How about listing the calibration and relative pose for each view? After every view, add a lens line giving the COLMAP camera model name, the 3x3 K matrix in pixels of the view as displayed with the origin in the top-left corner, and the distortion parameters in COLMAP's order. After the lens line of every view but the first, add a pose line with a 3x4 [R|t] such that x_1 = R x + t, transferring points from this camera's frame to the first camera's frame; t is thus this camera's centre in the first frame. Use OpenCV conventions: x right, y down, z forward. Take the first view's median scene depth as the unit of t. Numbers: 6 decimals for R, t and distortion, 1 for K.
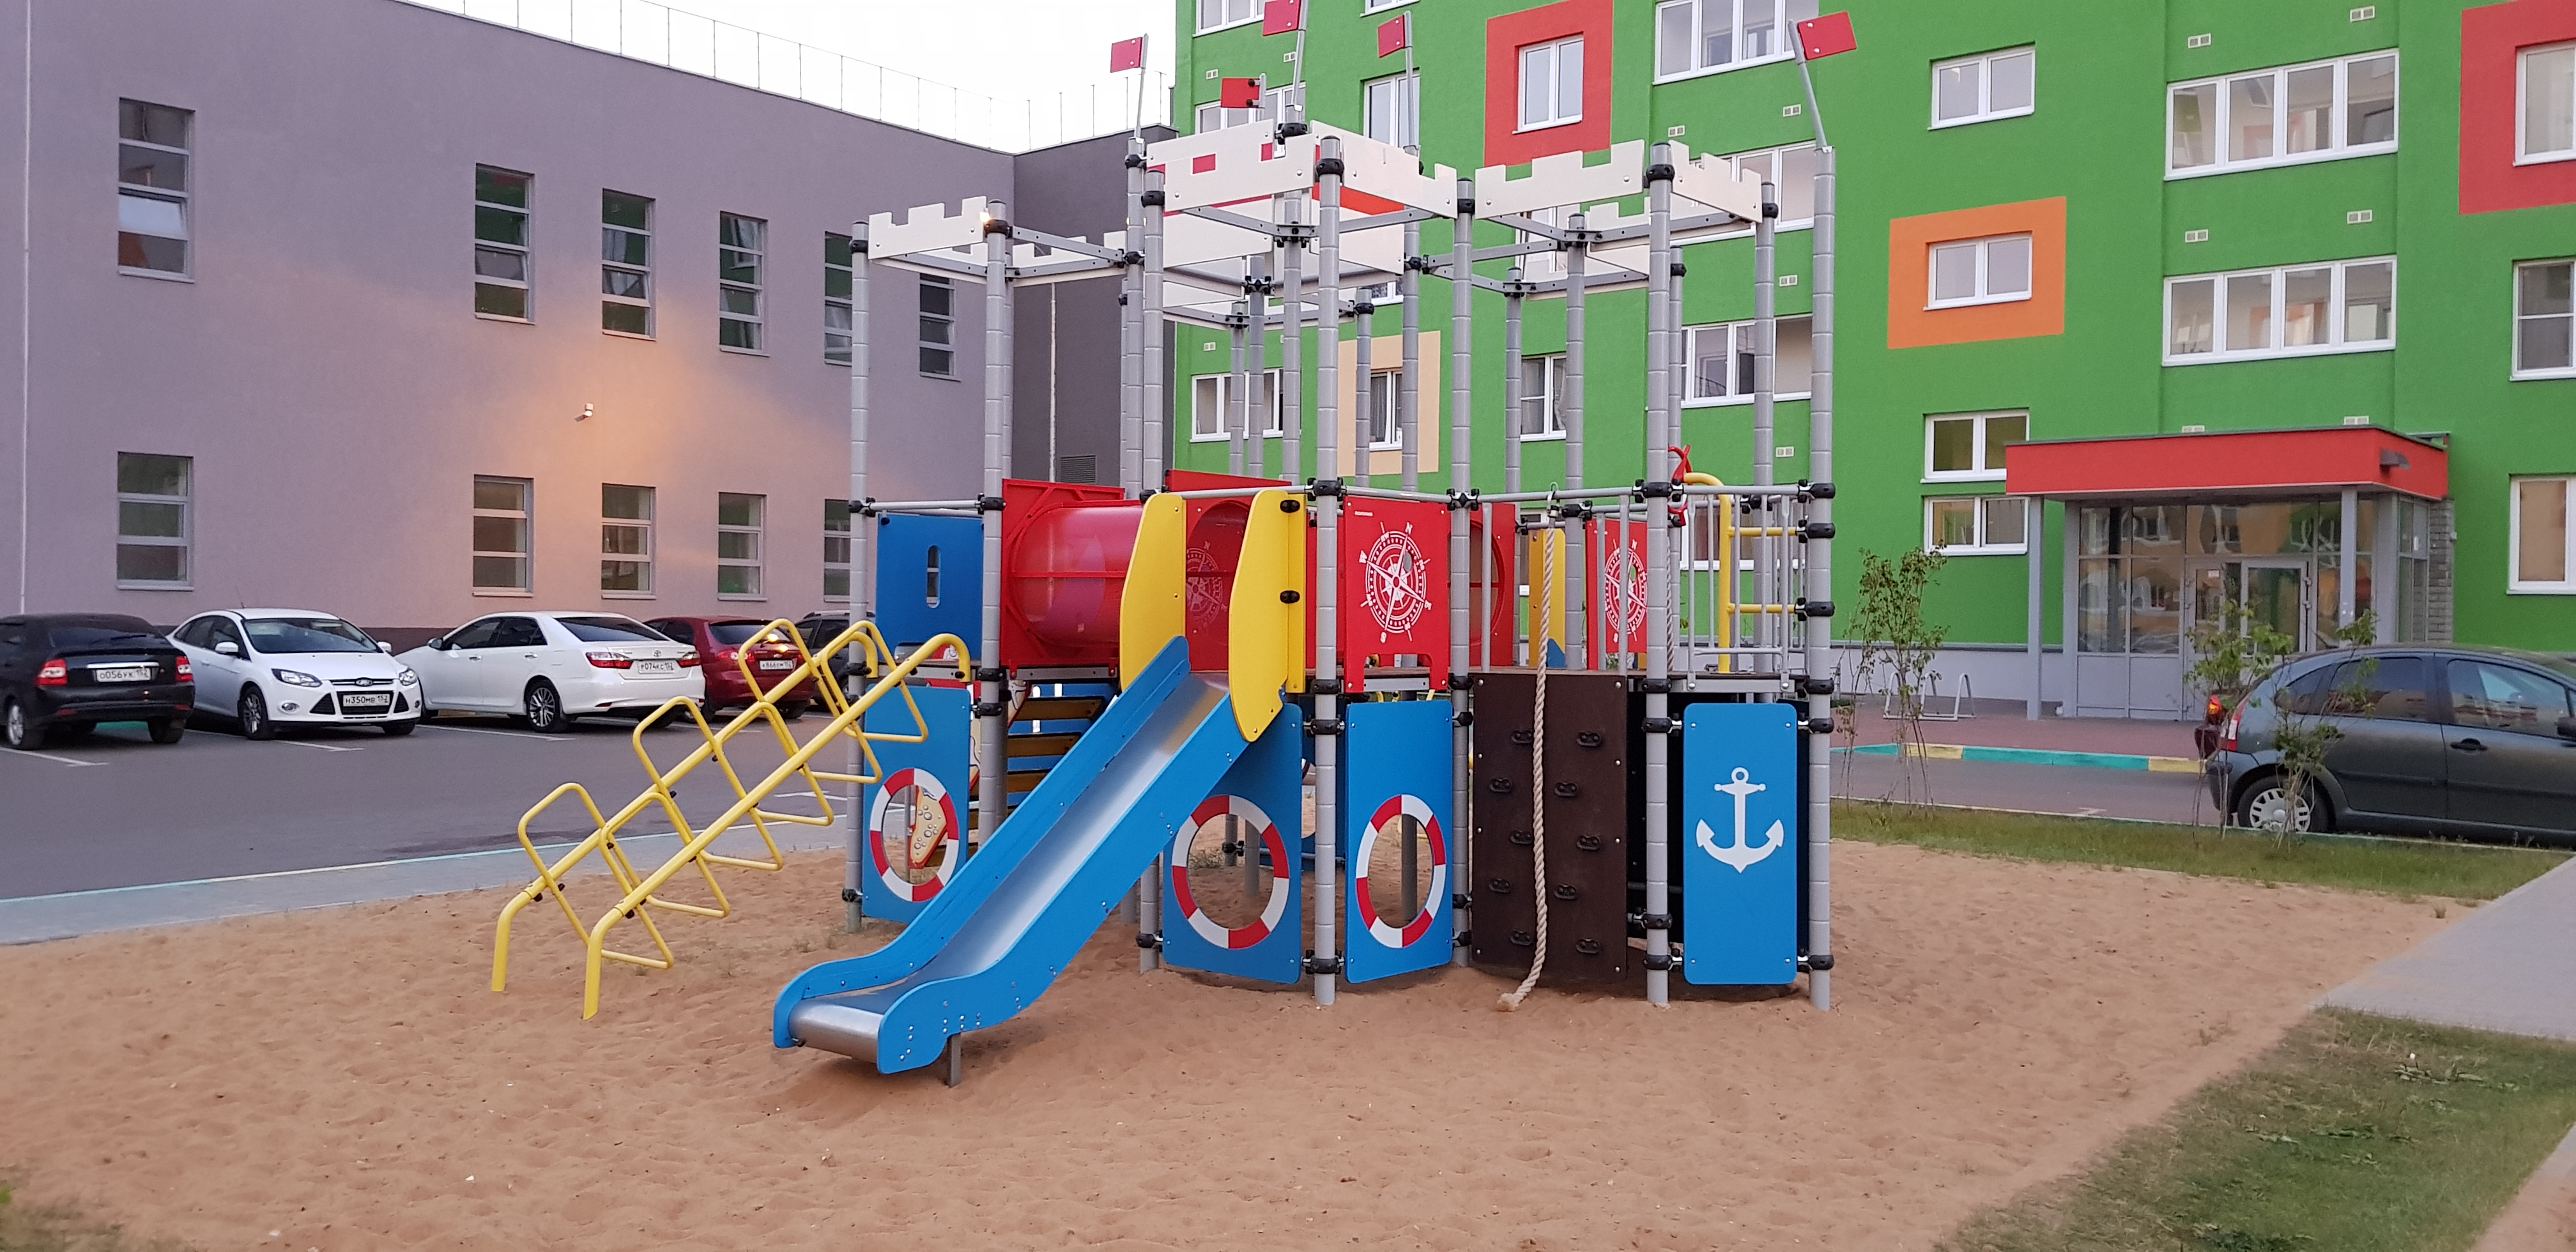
lens RADIAL K [[1952.6, 0, 1240.0], [0, 1952.6, 635.1], [0, 0, 1]] dist [0.100142, -0.169523]
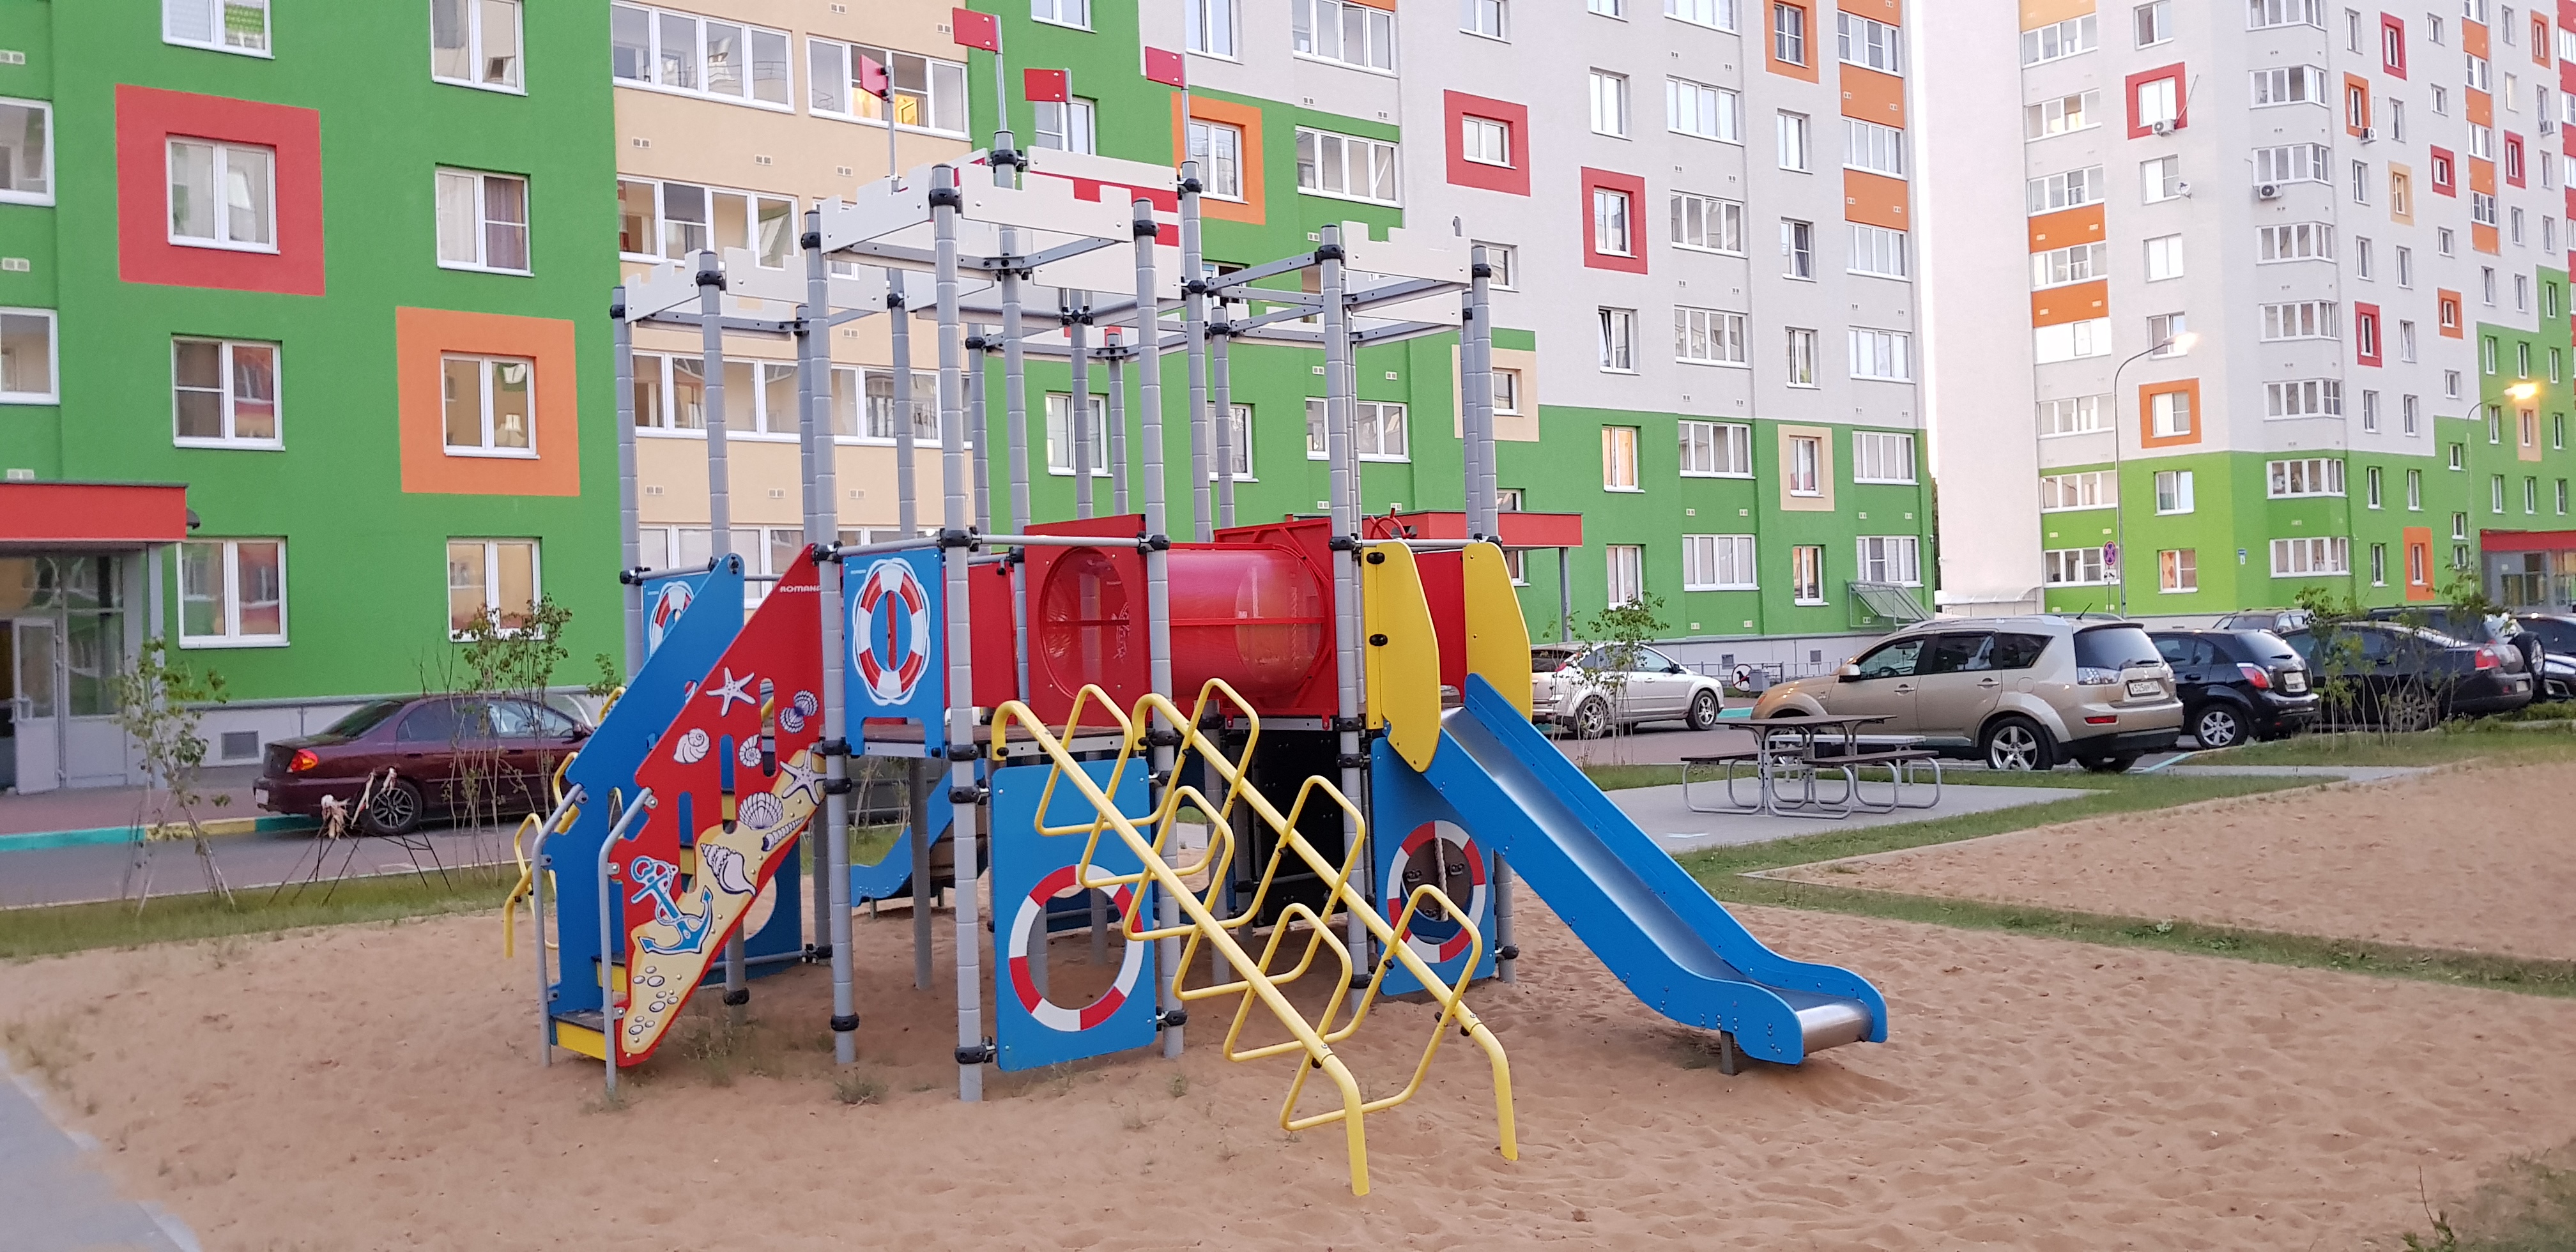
lens RADIAL K [[1963.1, 0, 1245.1], [0, 1963.1, 611.0], [0, 0, 1]] dist [0.102231, -0.163590]
pose [[0.209091, -0.003057, 0.977891, -1.038784], [0.045166, 0.998958, -0.006535, -0.031541], [-0.976853, 0.045534, 0.209011, 0.832056]]
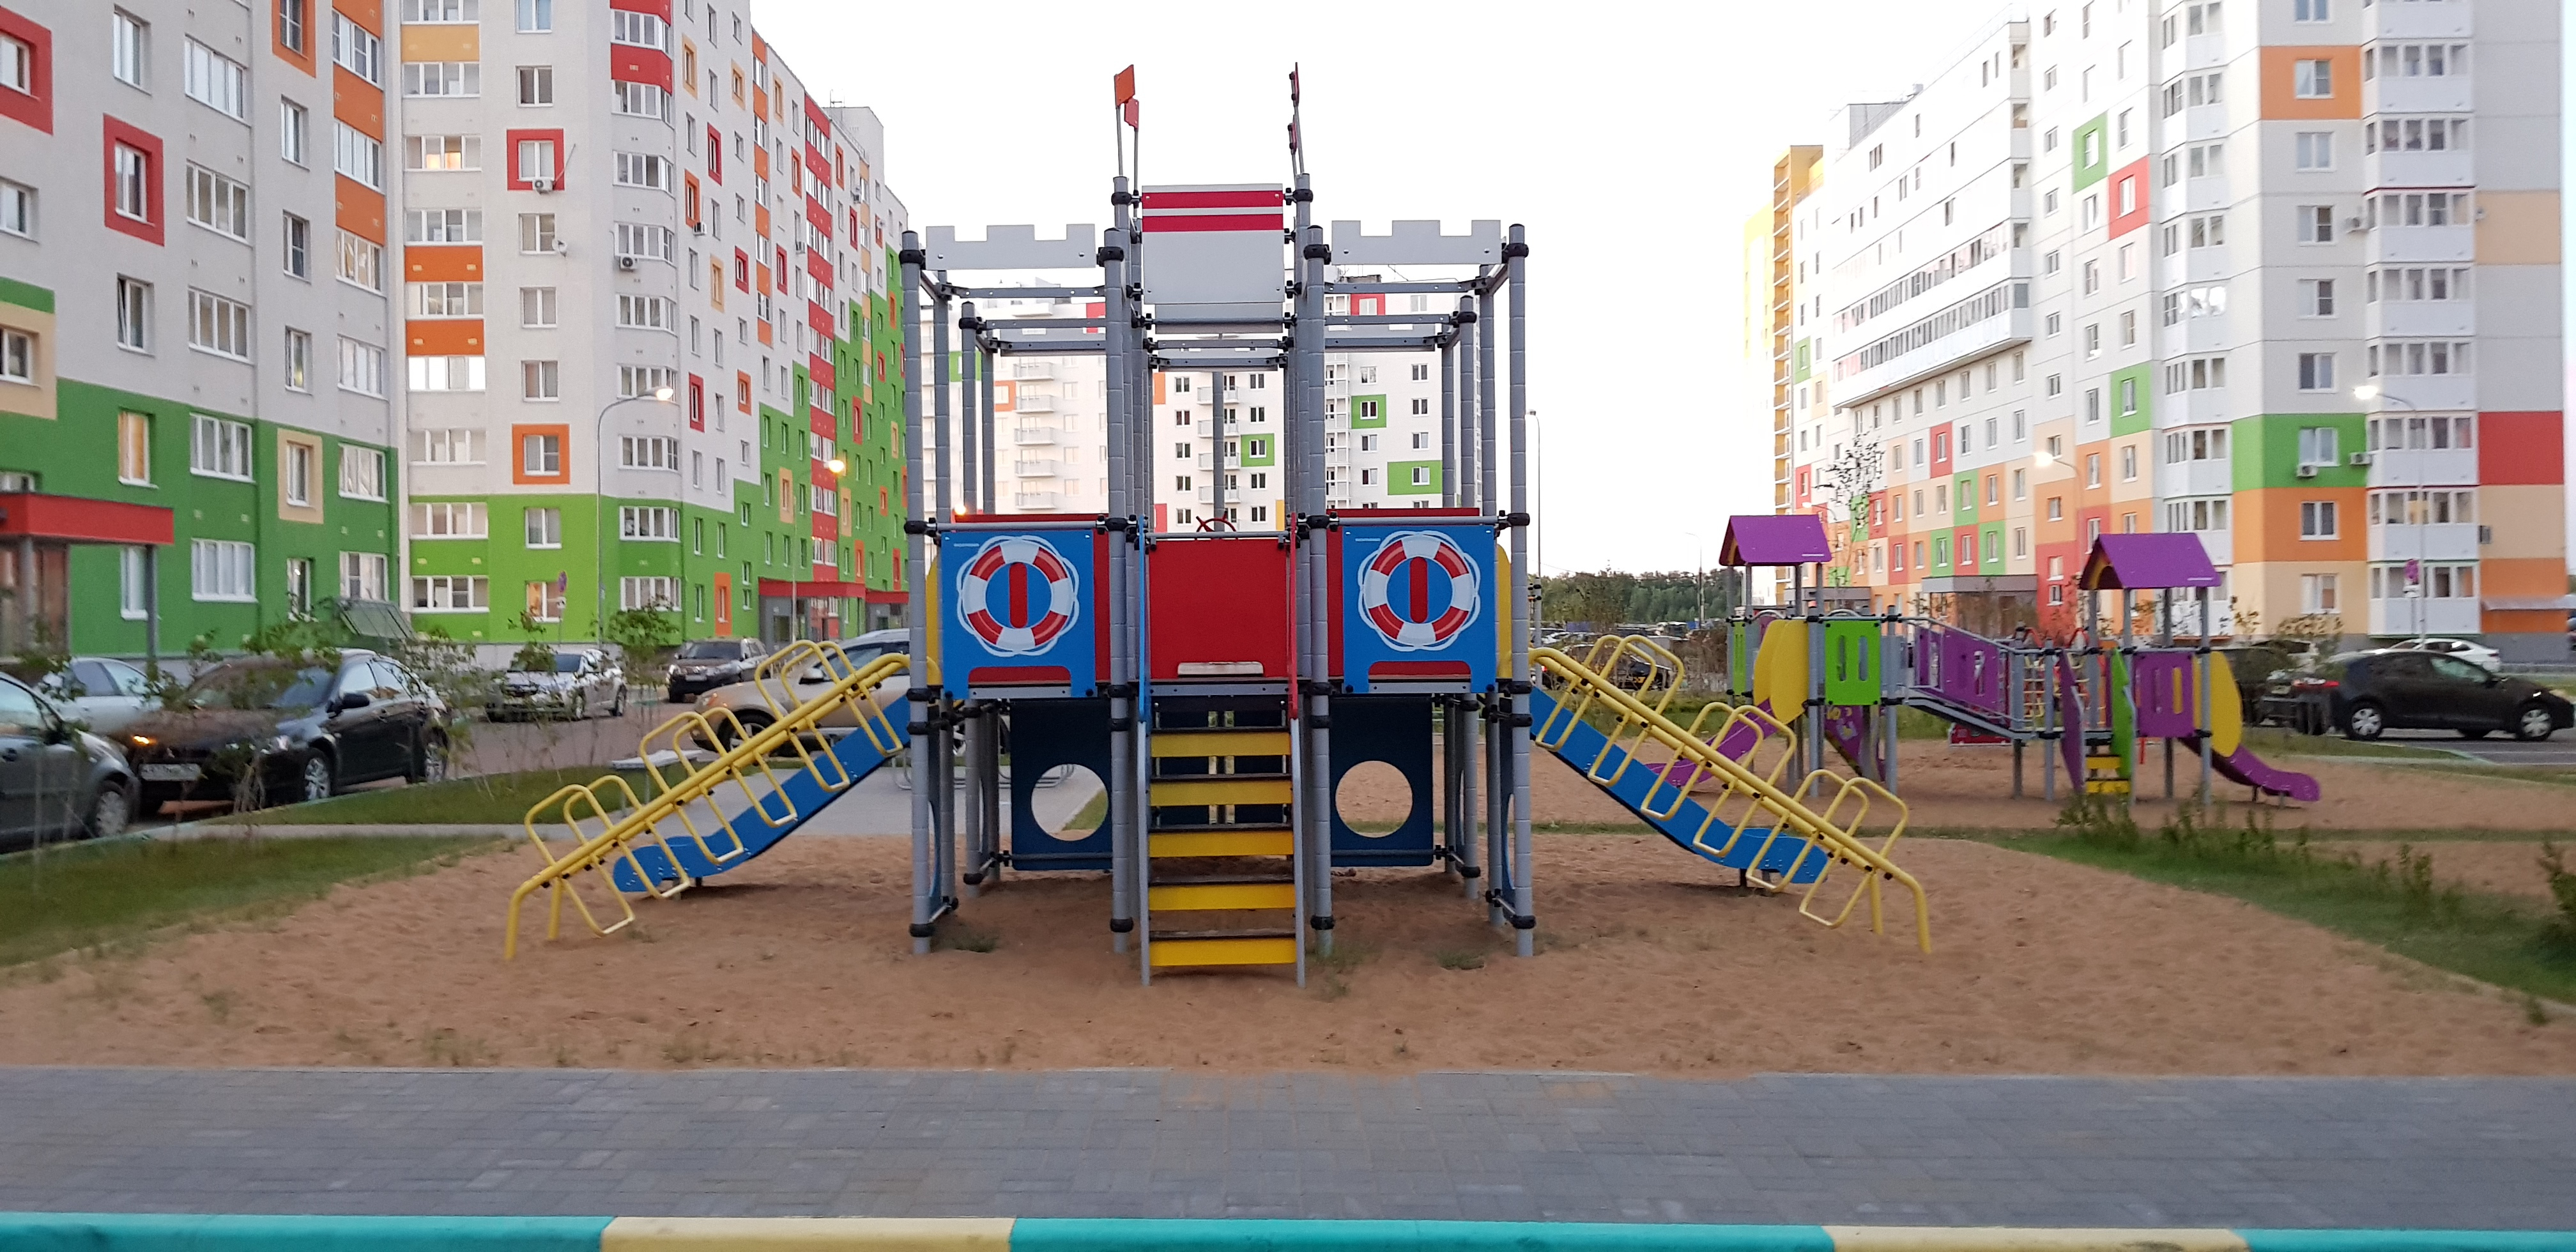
lens RADIAL K [[1952.6, 0, 1240.0], [0, 1952.6, 635.1], [0, 0, 1]] dist [0.100142, -0.169523]
pose [[-0.602137, -0.005964, 0.798370, -1.002114], [0.010058, 0.999836, 0.015054, -0.028064], [-0.798329, 0.017095, -0.601979, 1.930136]]
